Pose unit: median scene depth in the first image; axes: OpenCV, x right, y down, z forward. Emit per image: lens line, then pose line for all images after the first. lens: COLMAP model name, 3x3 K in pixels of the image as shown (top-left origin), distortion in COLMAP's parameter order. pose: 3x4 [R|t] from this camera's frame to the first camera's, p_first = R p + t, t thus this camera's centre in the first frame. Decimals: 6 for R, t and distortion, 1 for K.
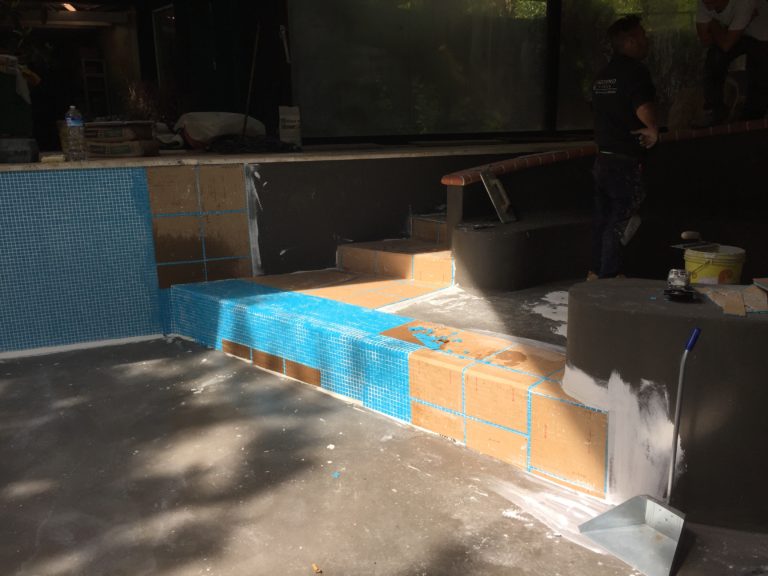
lens RADIAL K [[654.6, 0, 384.6], [0, 654.6, 287.6], [0, 0, 1]] dist [0.078228, -0.112005]
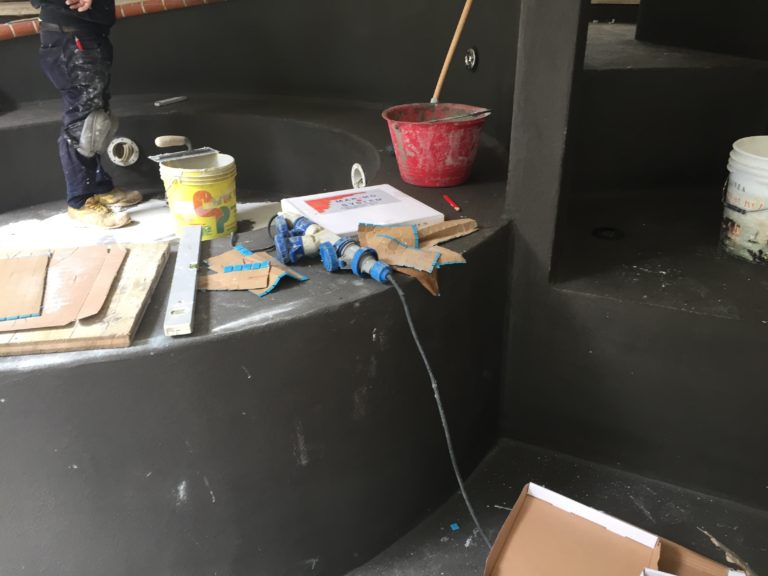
lens RADIAL K [[670.7, 0, 373.9], [0, 670.7, 285.3], [0, 0, 1]] dist [0.006586, -0.001489]
pose [[0.973717, -0.073220, 0.215672, 0.432741], [0.031645, 0.981225, 0.190255, -0.048386], [-0.225553, -0.178430, 0.957752, 0.187196]]
